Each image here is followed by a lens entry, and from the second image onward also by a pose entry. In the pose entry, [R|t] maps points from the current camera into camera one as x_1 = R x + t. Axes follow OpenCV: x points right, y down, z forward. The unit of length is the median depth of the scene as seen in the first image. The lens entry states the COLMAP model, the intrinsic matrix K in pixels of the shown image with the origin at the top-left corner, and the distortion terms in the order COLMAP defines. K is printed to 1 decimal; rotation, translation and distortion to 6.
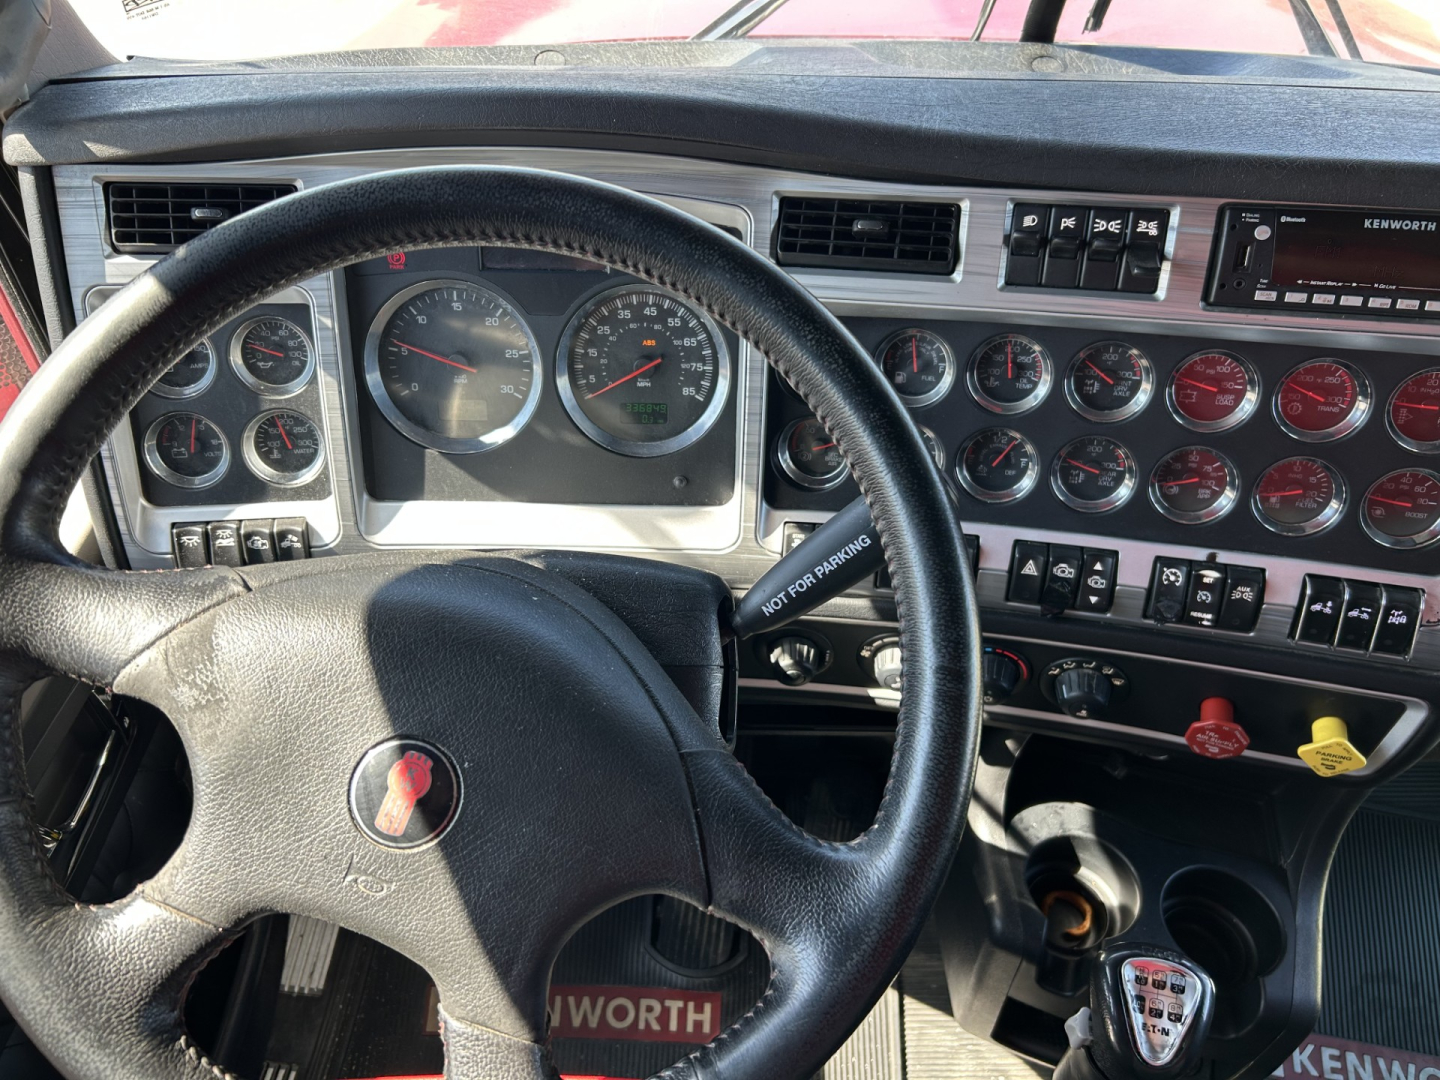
lens RADIAL K [[1048.0, 0, 720.0], [0, 1048.0, 540.0], [0, 0, 1]] dist [0.027535, -0.030469]
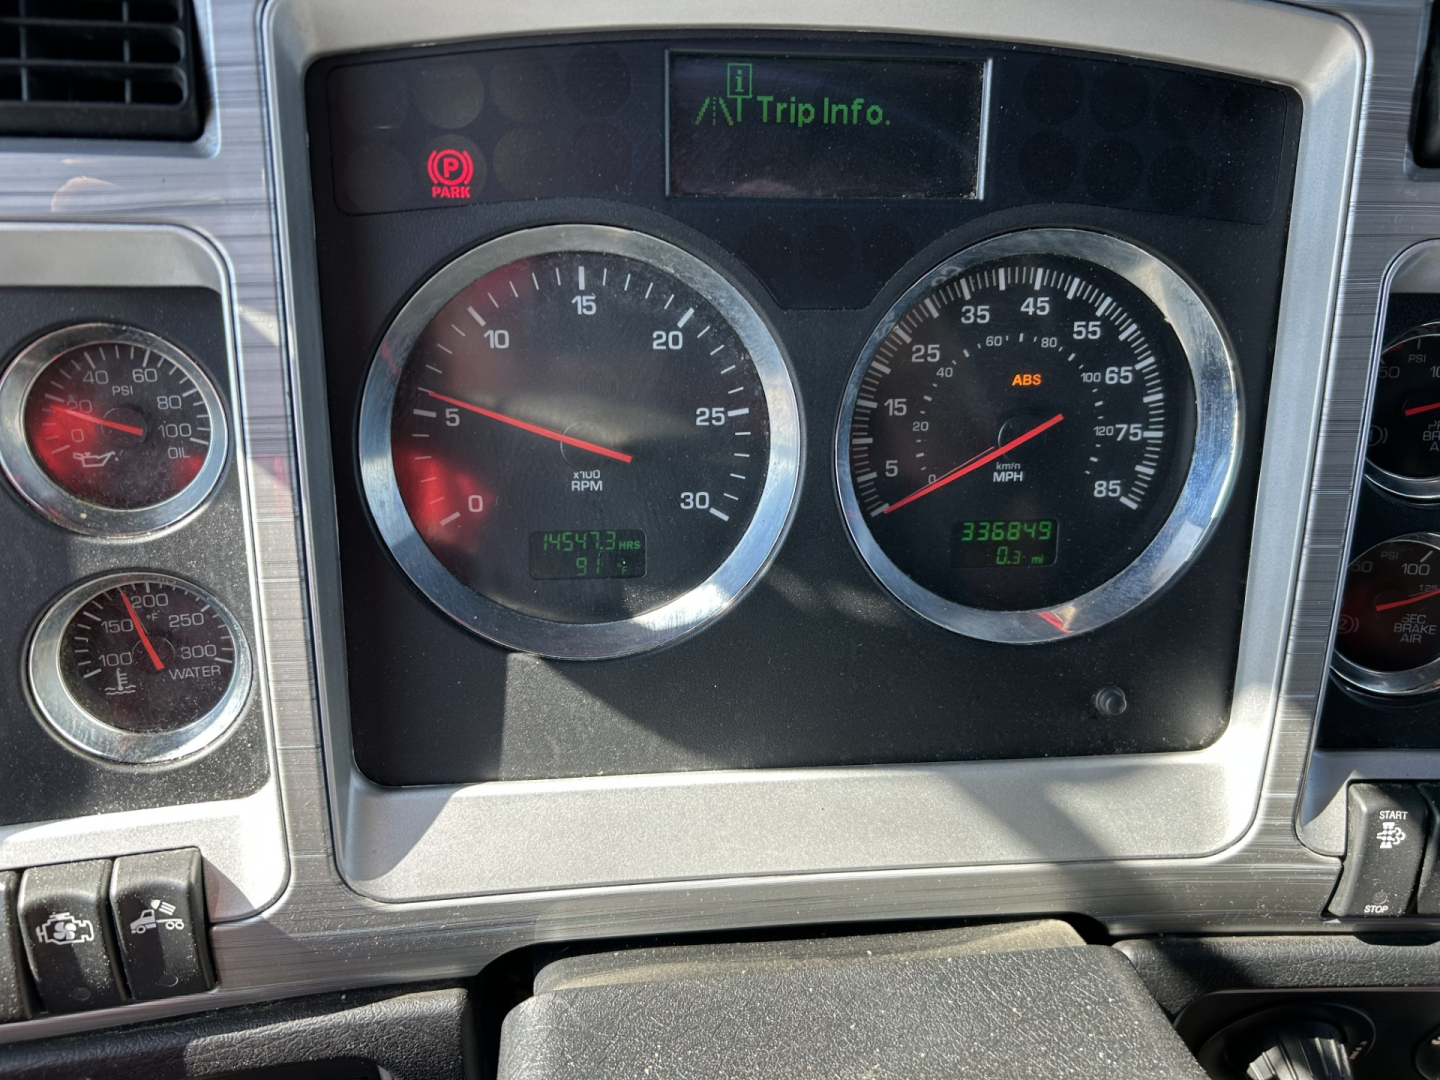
lens RADIAL K [[1077.1, 0, 720.0], [0, 1077.1, 540.0], [0, 0, 1]] dist [0.039618, -0.048505]
pose [[0.996041, -0.039502, 0.079631, -0.234105], [0.049089, 0.991281, -0.122281, -0.076019], [-0.074106, 0.125706, 0.989296, 0.586844]]
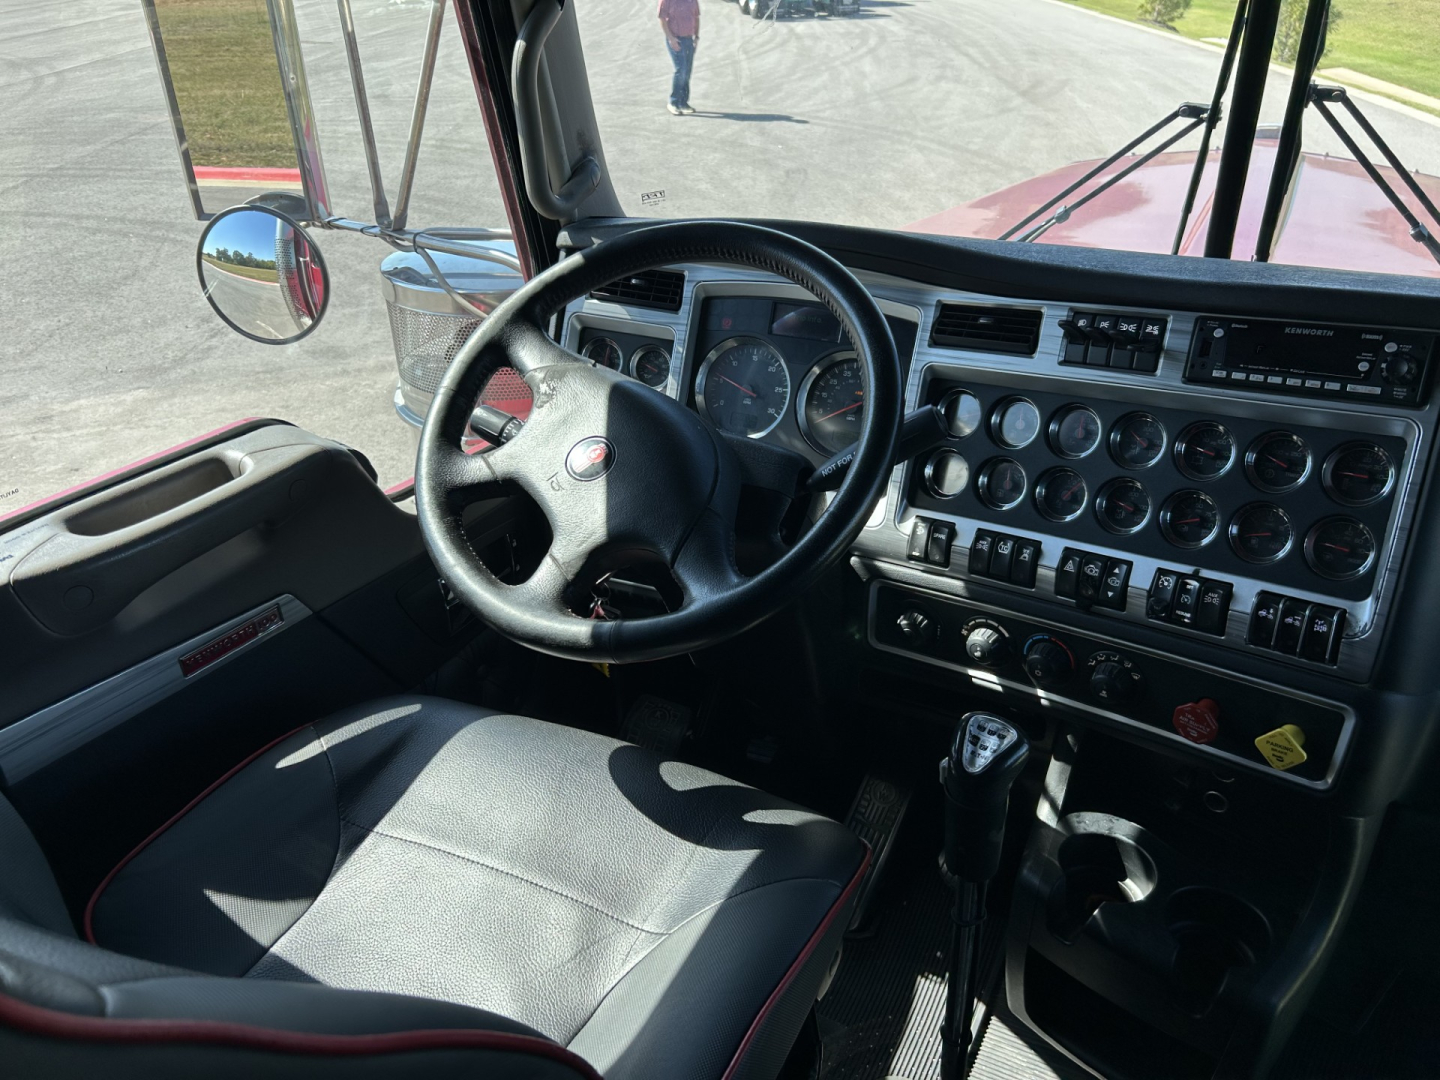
lens RADIAL K [[1075.4, 0, 709.3], [0, 1075.4, 534.9], [0, 0, 1]] dist [0.038924, -0.044338]
pose [[0.883028, 0.176730, -0.434773, 0.484770], [-0.289965, 0.933866, -0.209317, 0.424829], [0.369027, 0.310902, 0.875876, -0.449472]]
